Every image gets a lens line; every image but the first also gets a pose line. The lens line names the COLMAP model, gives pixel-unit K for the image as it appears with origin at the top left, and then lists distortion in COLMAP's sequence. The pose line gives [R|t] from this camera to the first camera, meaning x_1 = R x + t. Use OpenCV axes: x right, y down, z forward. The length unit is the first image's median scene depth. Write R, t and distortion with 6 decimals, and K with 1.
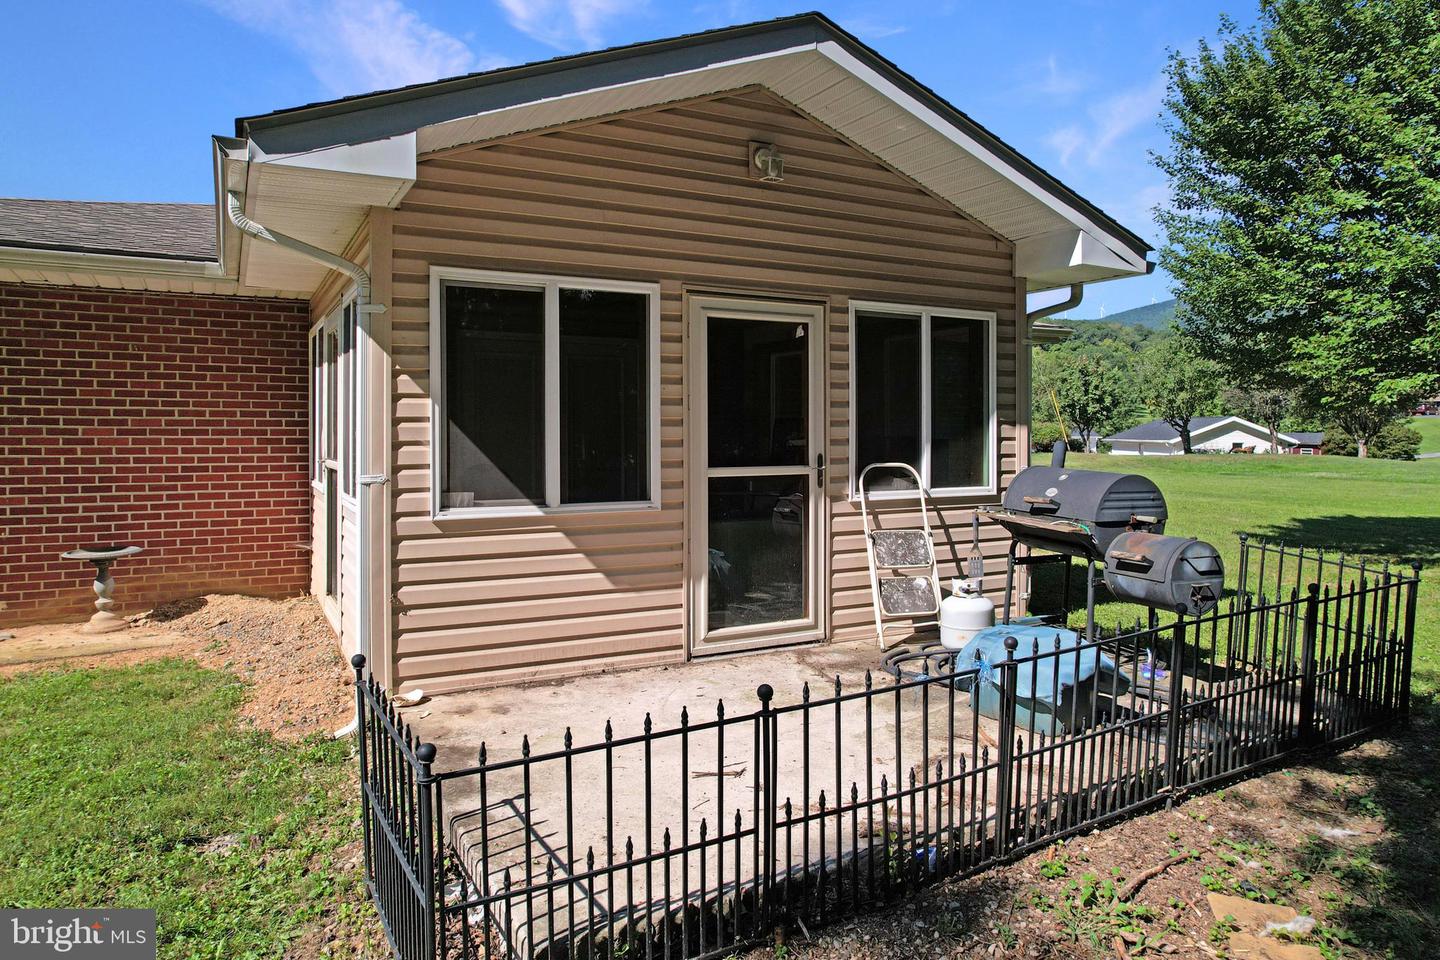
lens RADIAL K [[950.8, 0, 721.8], [0, 950.8, 435.3], [0, 0, 1]] dist [-0.031025, 0.001166]
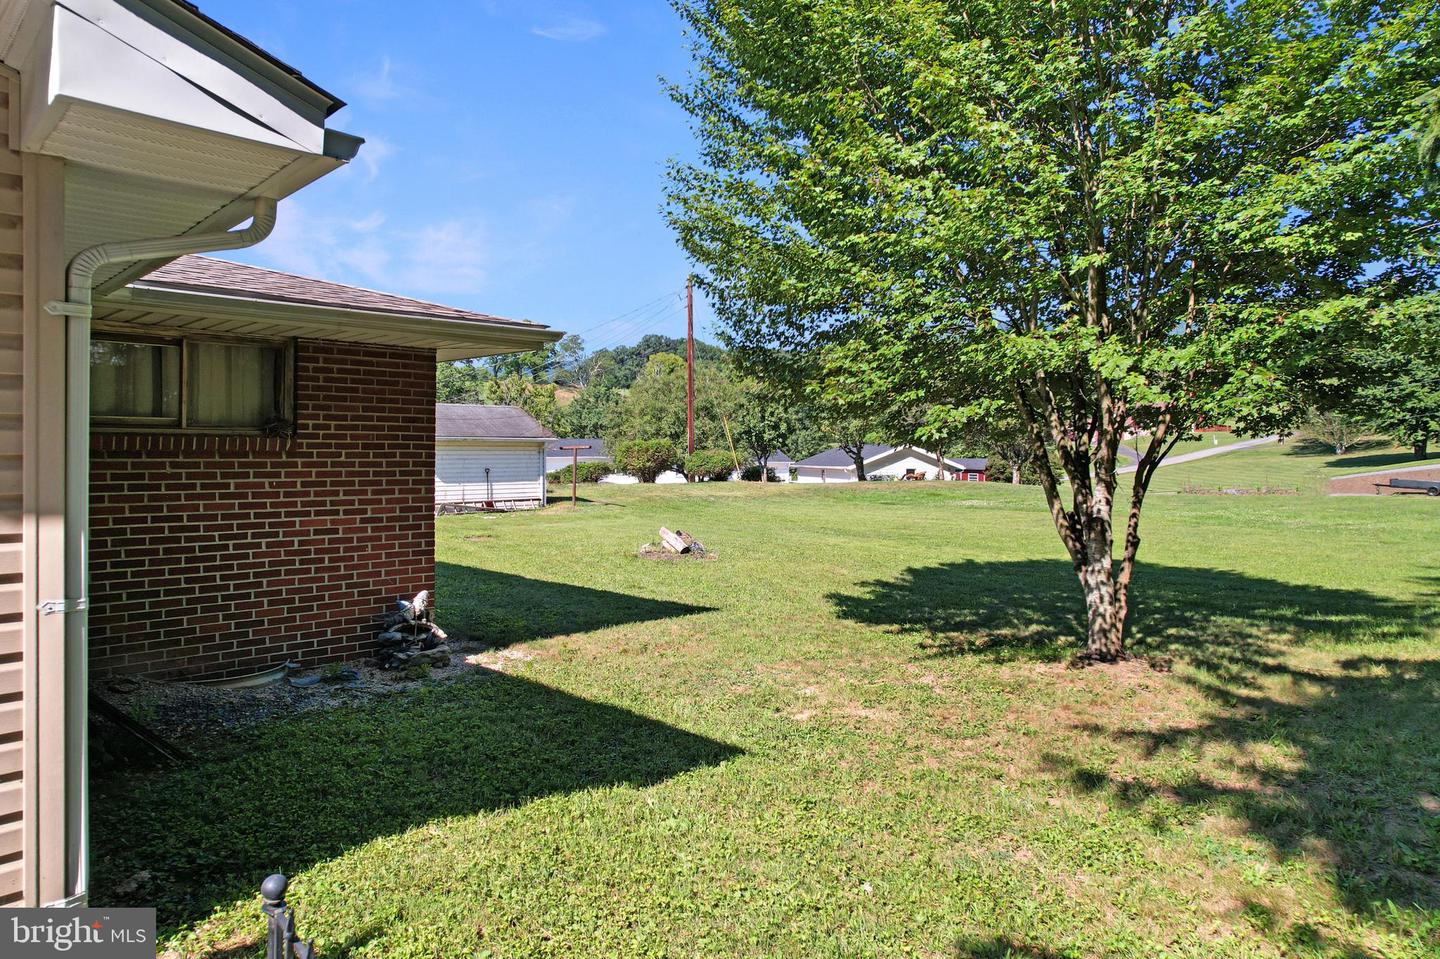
lens RADIAL K [[928.2, 0, 720.7], [0, 928.2, 461.8], [0, 0, 1]] dist [-0.002678, -0.000531]
pose [[0.963153, -0.002918, 0.268937, 0.083596], [0.001814, 0.999989, 0.004354, -0.005092], [-0.268946, -0.003706, 0.963148, 0.087323]]
